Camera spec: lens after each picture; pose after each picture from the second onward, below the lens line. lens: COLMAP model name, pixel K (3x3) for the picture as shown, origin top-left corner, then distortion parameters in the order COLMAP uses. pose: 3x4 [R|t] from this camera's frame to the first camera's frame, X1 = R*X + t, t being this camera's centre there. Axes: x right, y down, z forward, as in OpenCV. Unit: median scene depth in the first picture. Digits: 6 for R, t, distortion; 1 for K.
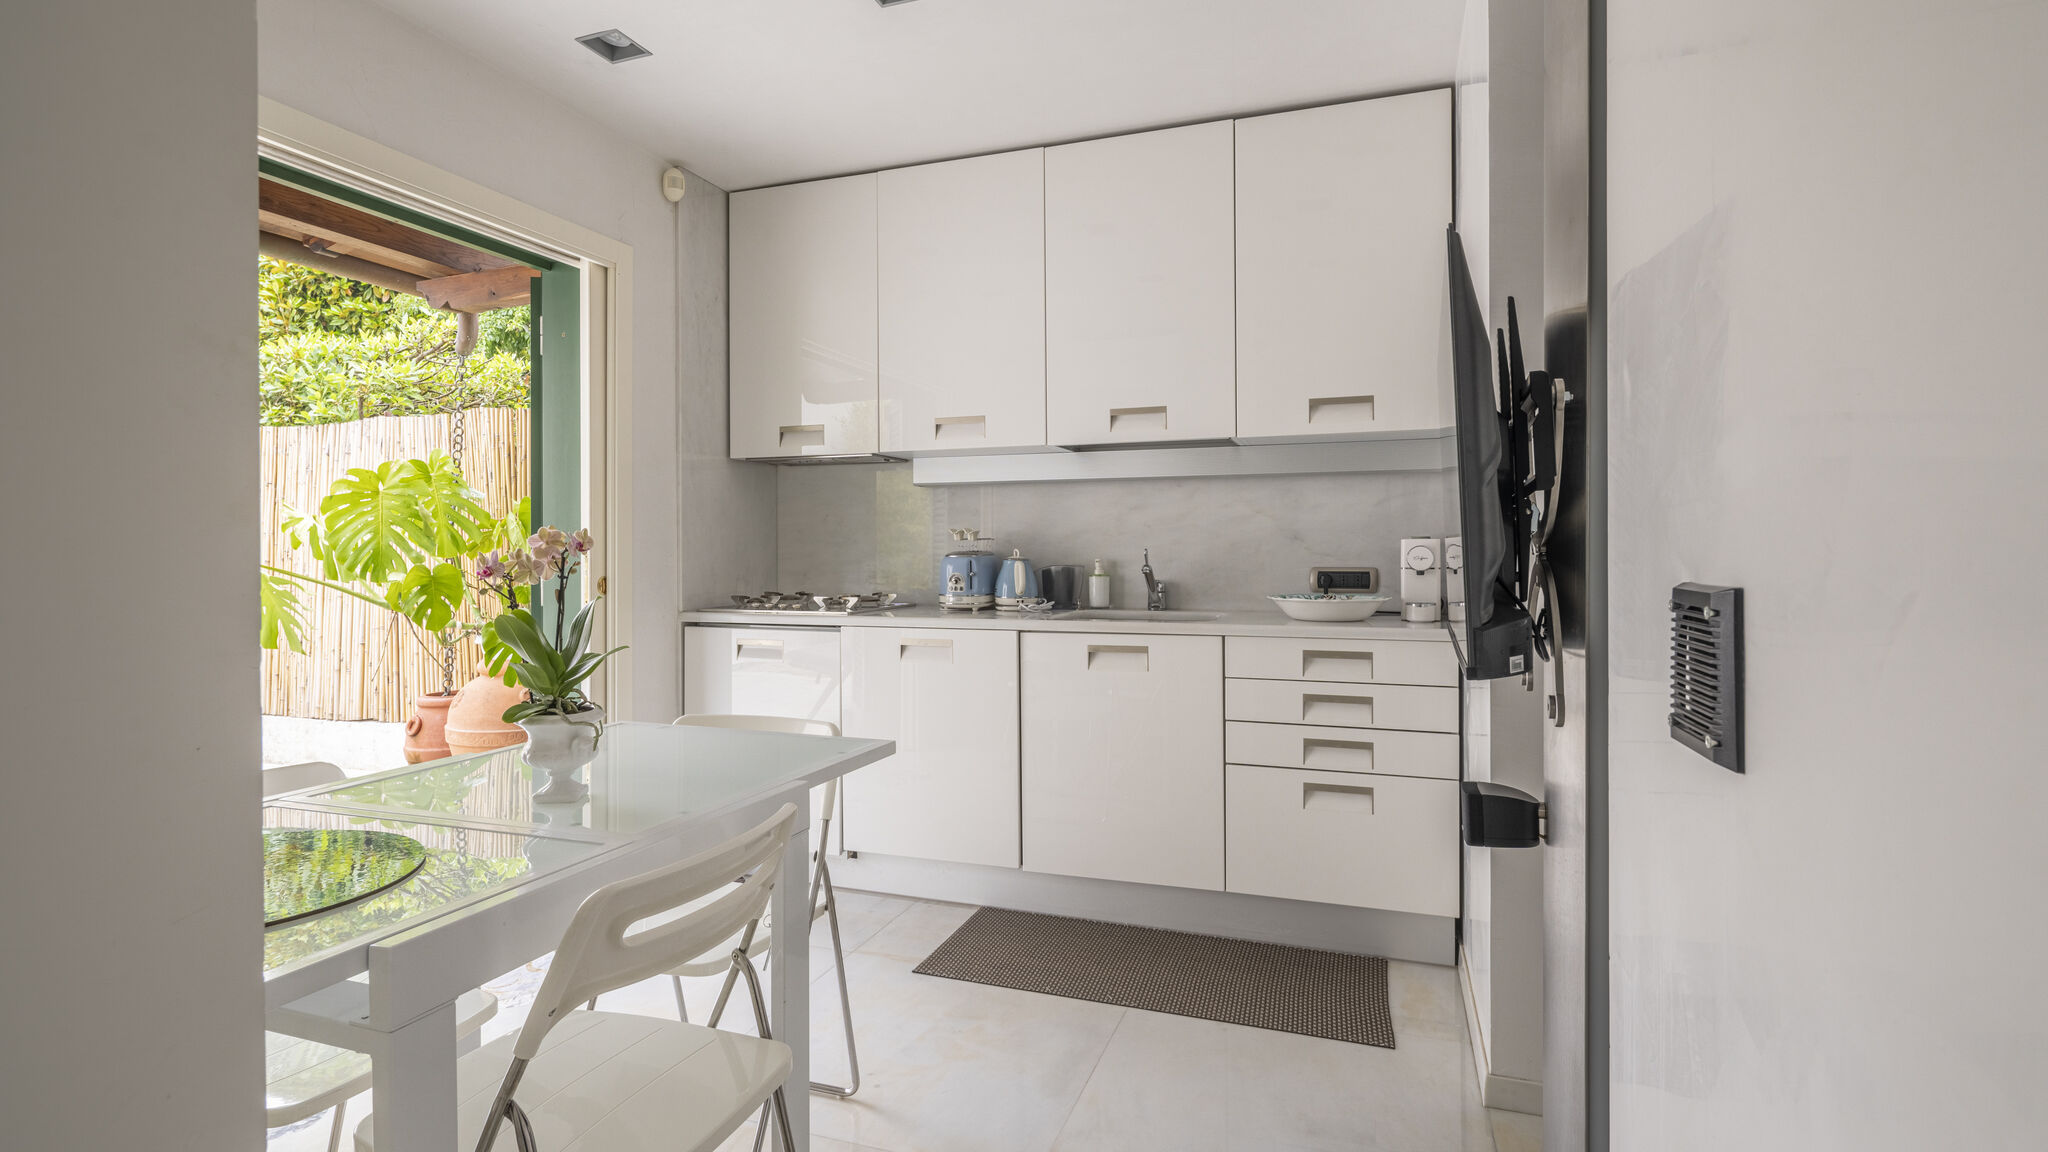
lens RADIAL K [[1017.8, 0, 1016.1], [0, 1017.8, 582.5], [0, 0, 1]] dist [0.002416, -0.000527]
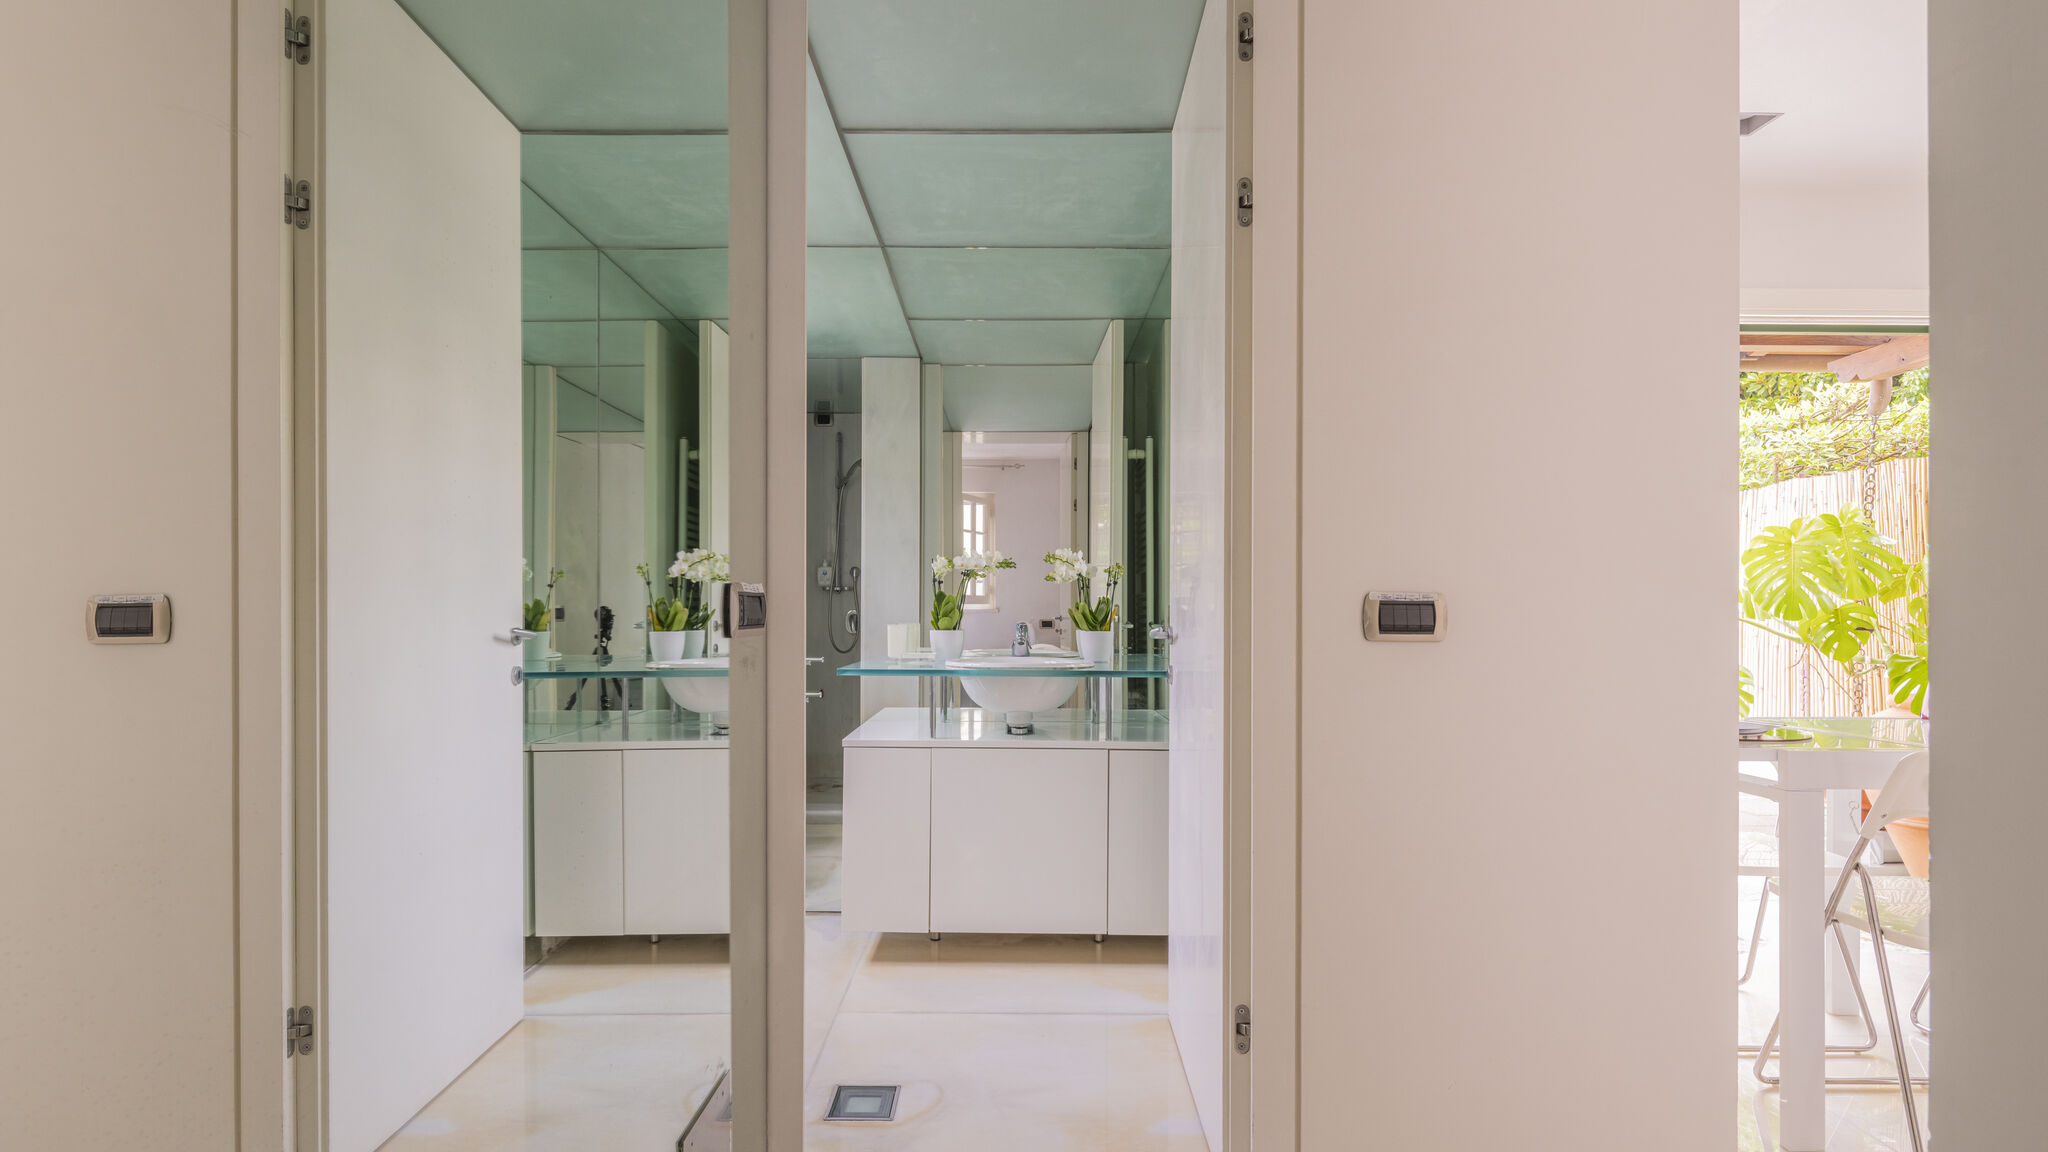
lens RADIAL K [[1017.8, 0, 1016.1], [0, 1017.8, 582.5], [0, 0, 1]] dist [0.002416, -0.000527]
pose [[0.351434, -0.020777, -0.935982, 0.156003], [-0.035483, 0.998740, -0.035493, 0.027870], [0.935540, 0.045685, 0.350254, -0.241586]]
